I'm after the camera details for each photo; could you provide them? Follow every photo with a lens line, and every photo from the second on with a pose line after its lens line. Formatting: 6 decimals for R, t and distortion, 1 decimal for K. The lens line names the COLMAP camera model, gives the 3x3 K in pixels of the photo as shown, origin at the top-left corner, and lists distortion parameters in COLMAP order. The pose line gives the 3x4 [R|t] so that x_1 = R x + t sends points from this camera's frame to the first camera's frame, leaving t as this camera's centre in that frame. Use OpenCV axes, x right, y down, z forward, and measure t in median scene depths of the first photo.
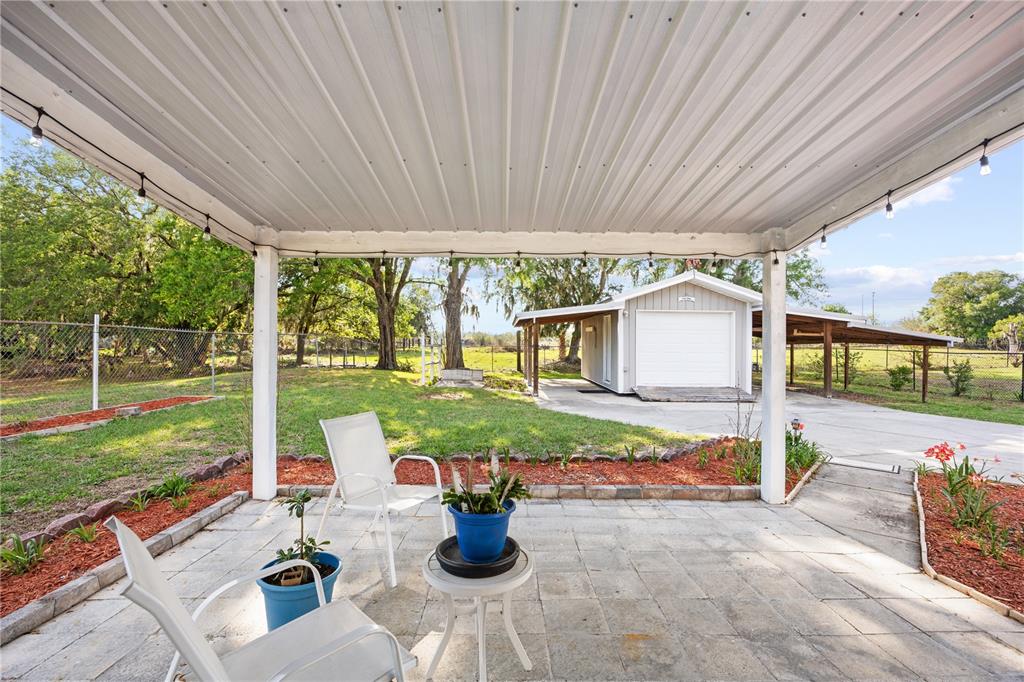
lens RADIAL K [[462.7, 0, 512.0], [0, 462.7, 341.0], [0, 0, 1]] dist [-0.000149, 0.000184]
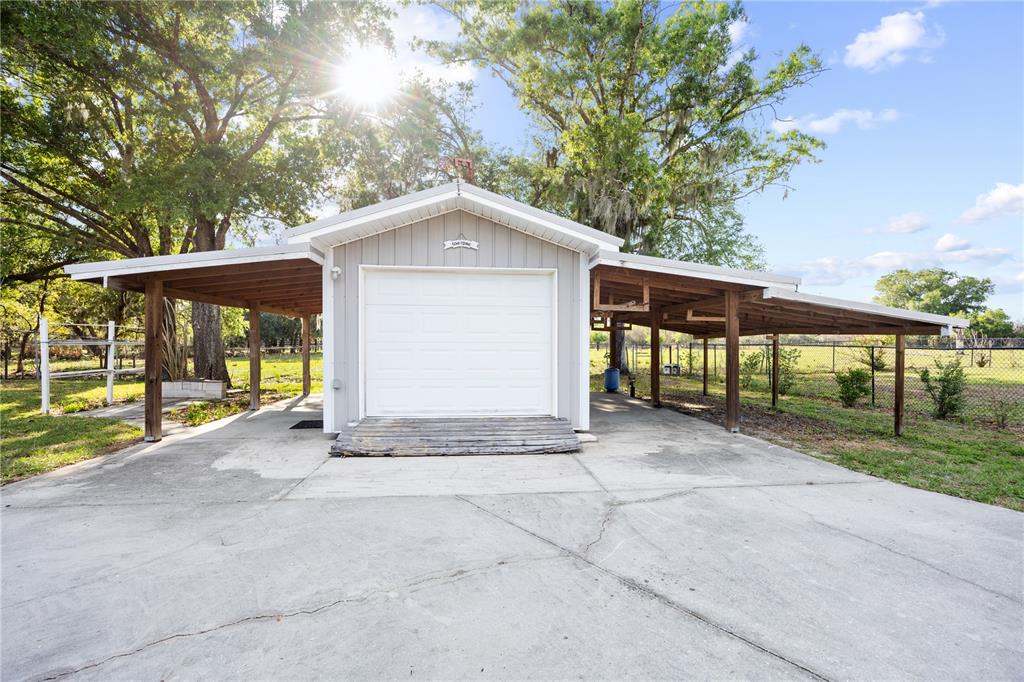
lens RADIAL K [[462.7, 0, 512.0], [0, 462.7, 341.0], [0, 0, 1]] dist [-0.000149, 0.000184]
pose [[0.997161, -0.005617, 0.075085, 0.334315], [0.005999, 0.999970, -0.004865, 0.015040], [-0.075056, 0.005302, 0.997165, 0.416440]]
